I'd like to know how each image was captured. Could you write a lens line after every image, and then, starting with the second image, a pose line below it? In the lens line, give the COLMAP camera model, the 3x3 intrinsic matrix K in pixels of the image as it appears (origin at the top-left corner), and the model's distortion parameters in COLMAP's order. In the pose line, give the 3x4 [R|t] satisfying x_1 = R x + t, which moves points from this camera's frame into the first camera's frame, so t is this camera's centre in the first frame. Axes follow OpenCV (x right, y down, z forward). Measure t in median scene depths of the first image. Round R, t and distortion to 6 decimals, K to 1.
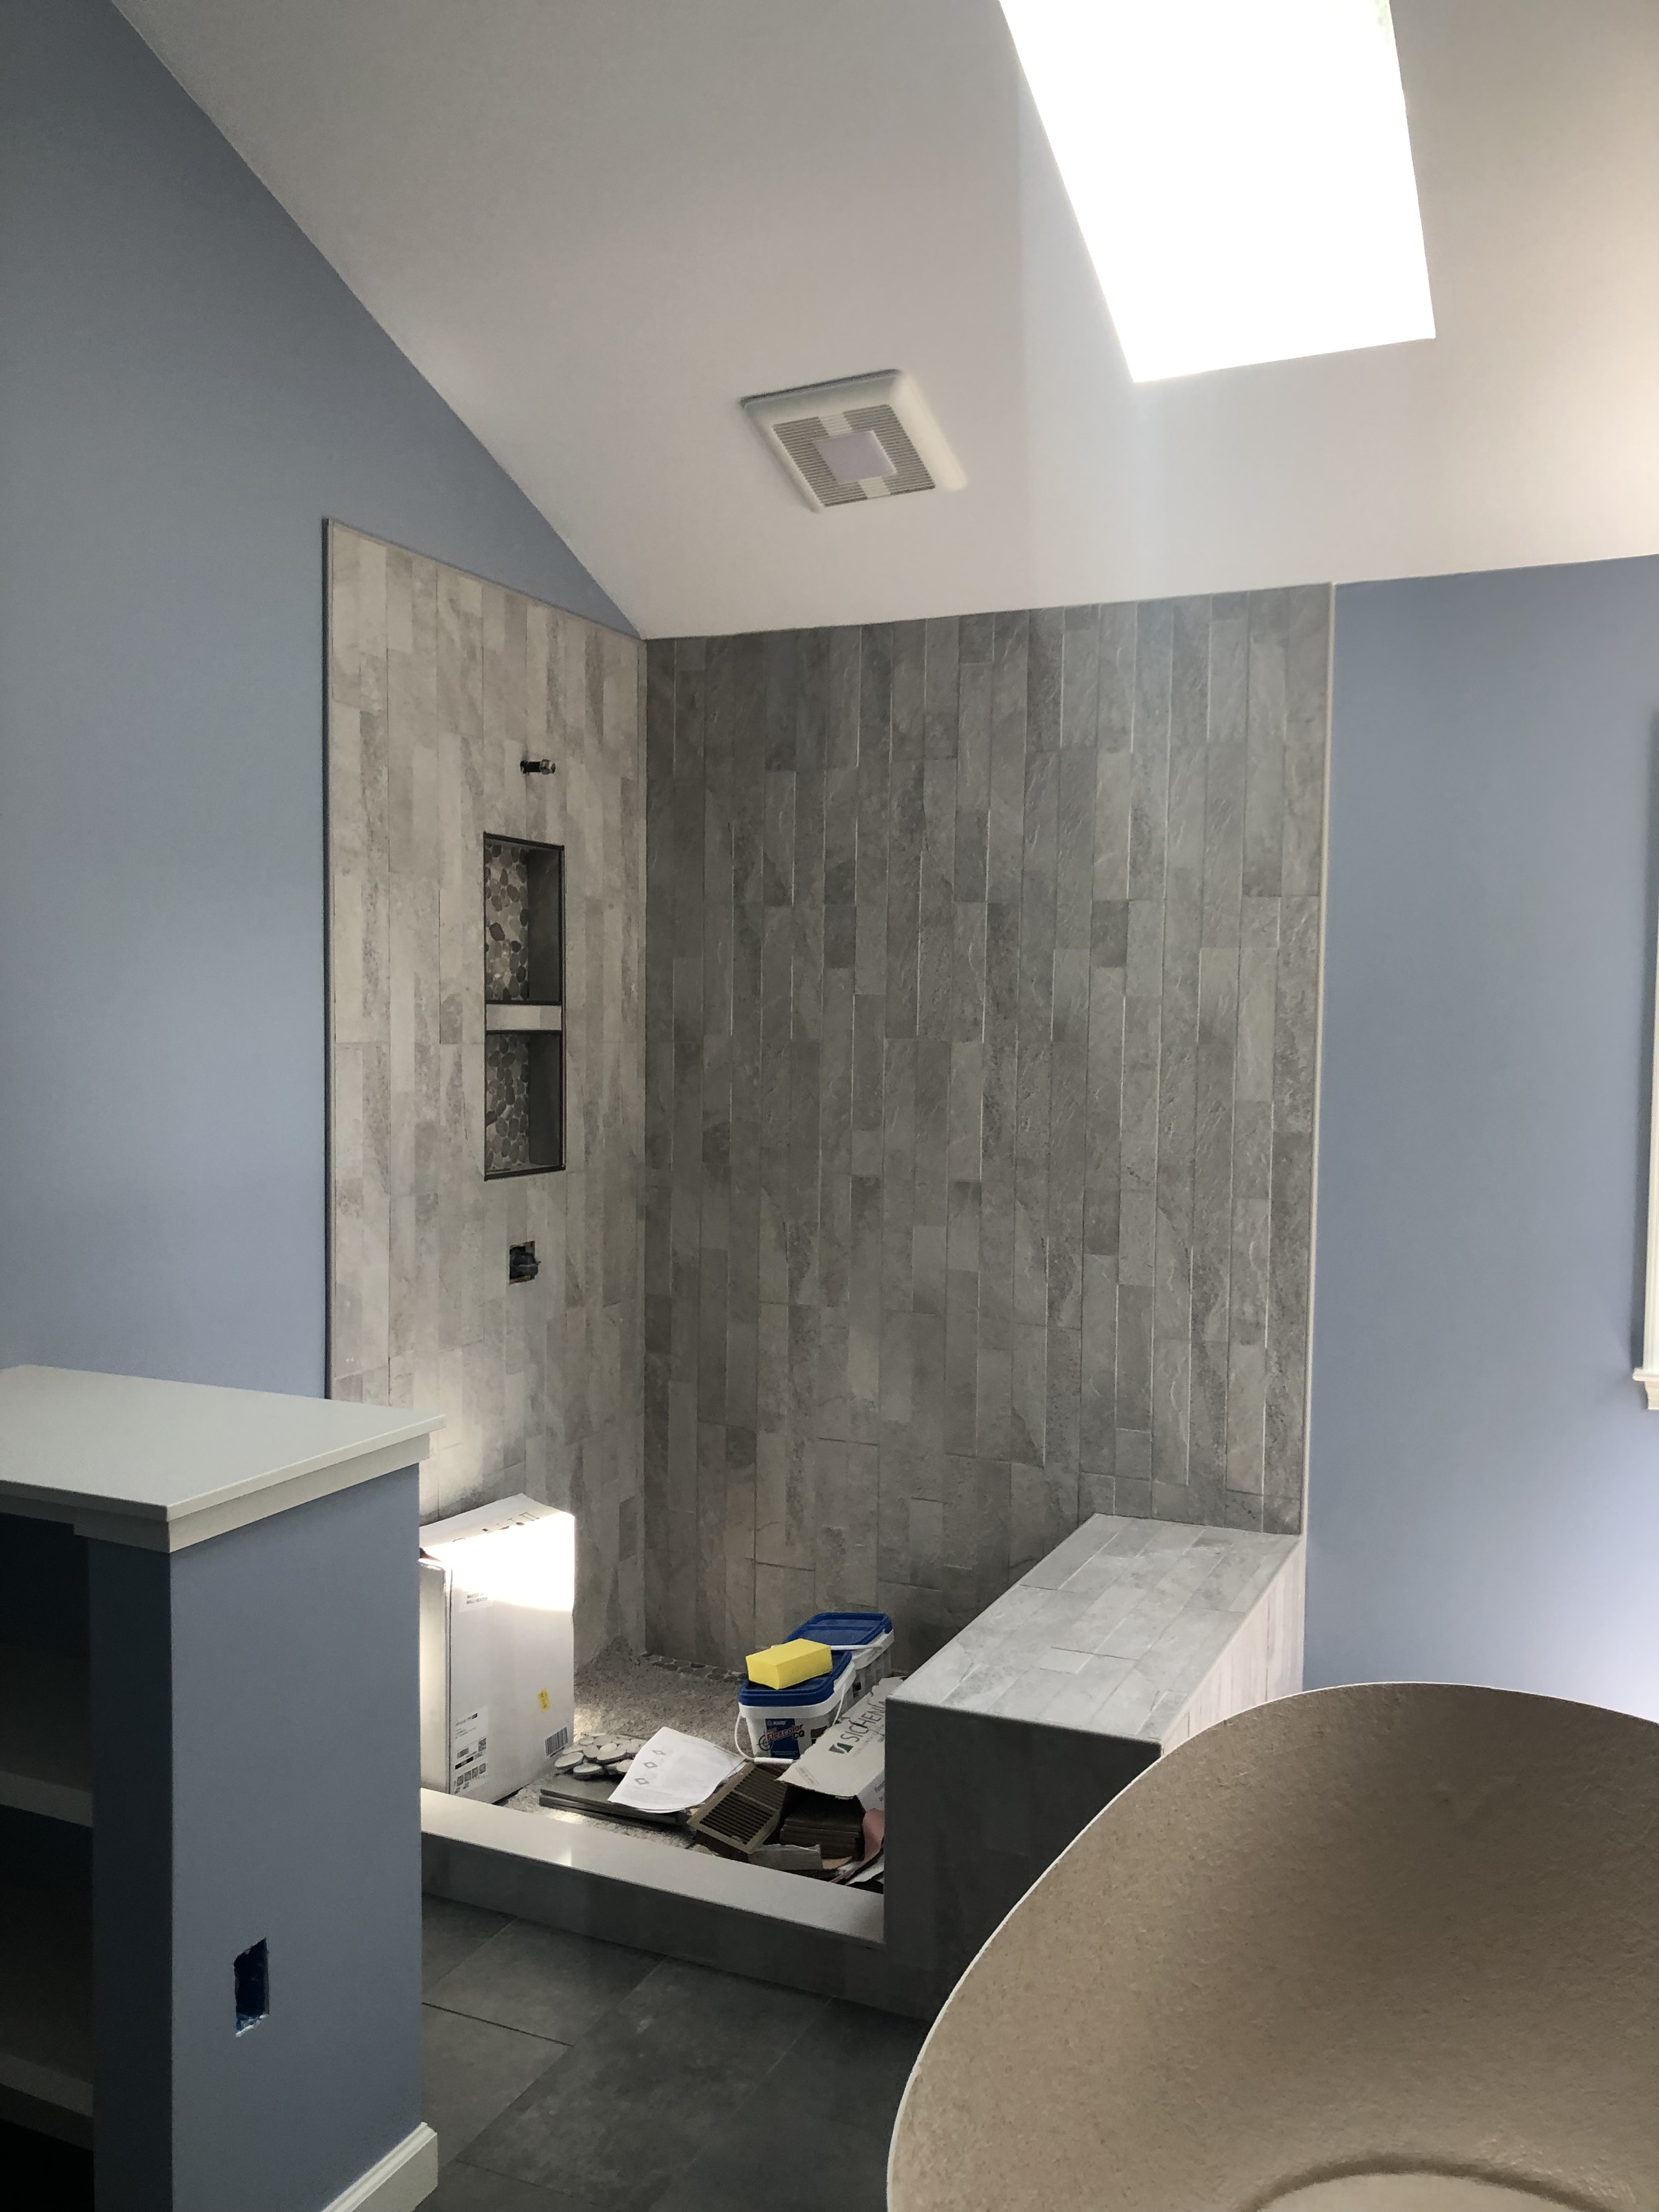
lens RADIAL K [[1817.4, 0, 829.5], [0, 1817.4, 1106.0], [0, 0, 1]] dist [0.133405, -0.147123]
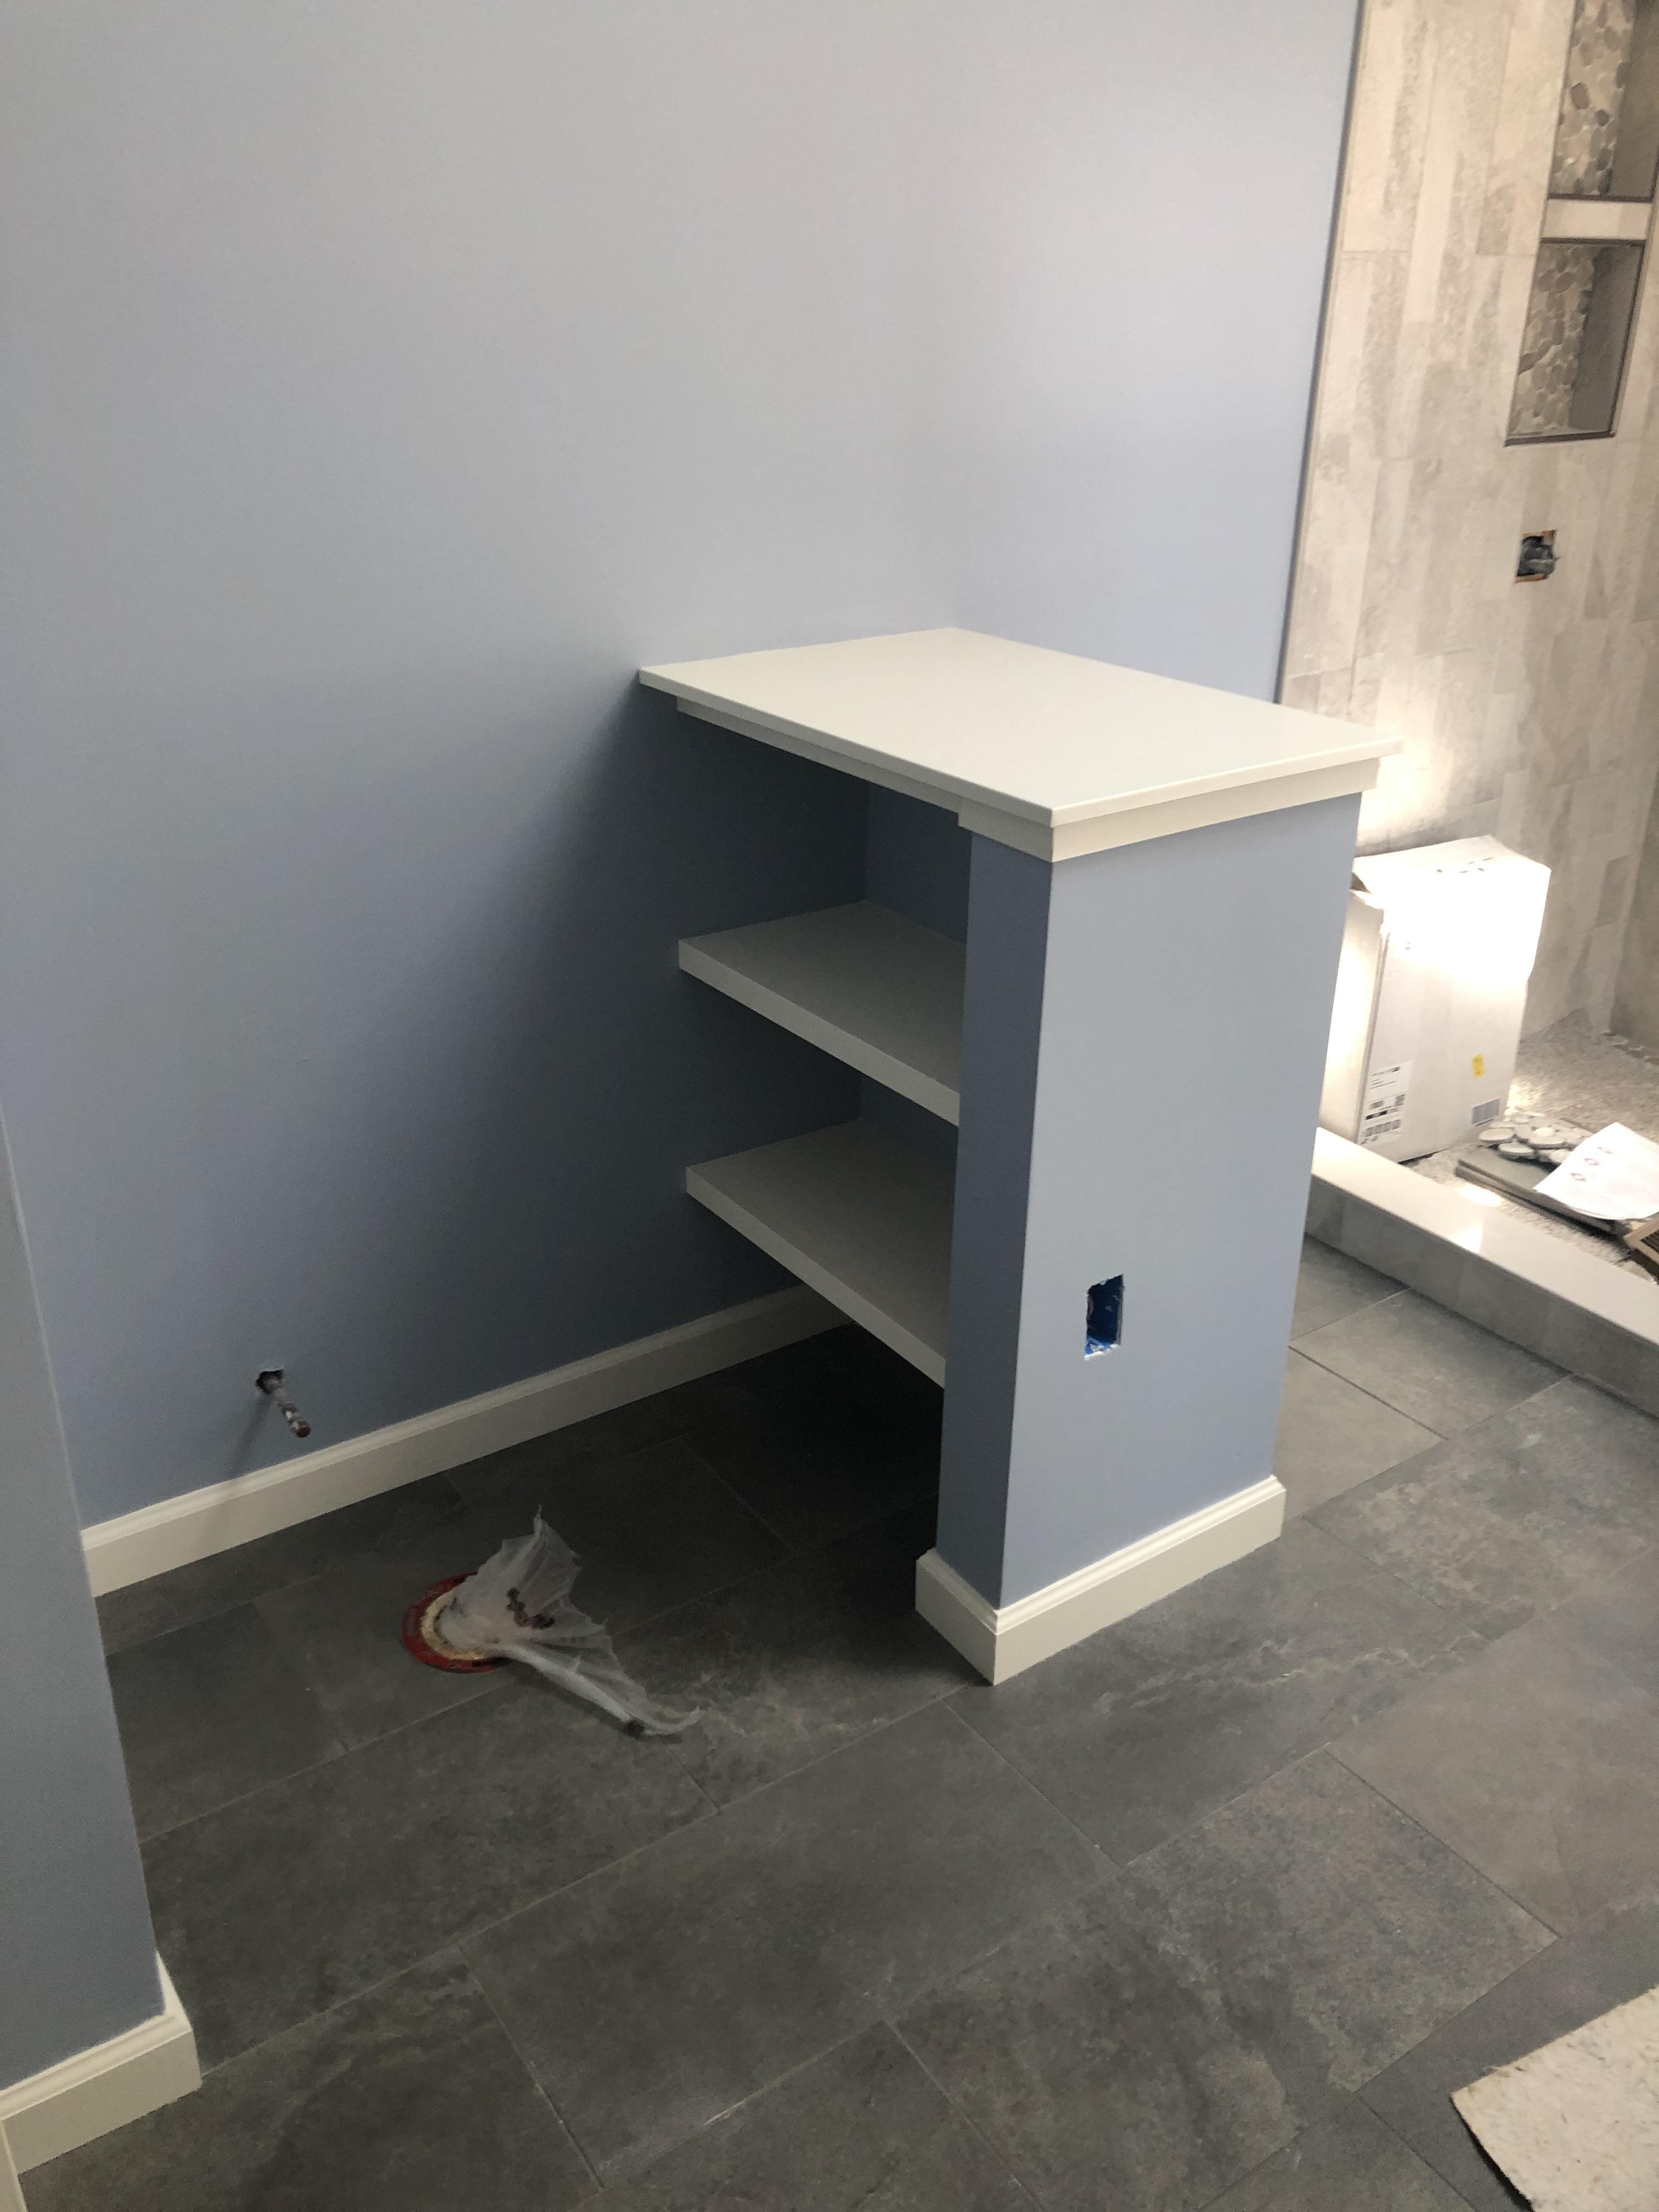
lens RADIAL K [[1853.6, 0, 828.9], [0, 1853.6, 1088.8], [0, 0, 1]] dist [0.045662, -0.044653]
pose [[0.865053, 0.211084, -0.455113, -0.014343], [-0.033357, 0.929368, 0.367644, 0.012147], [0.500571, -0.302850, 0.810994, 0.111971]]
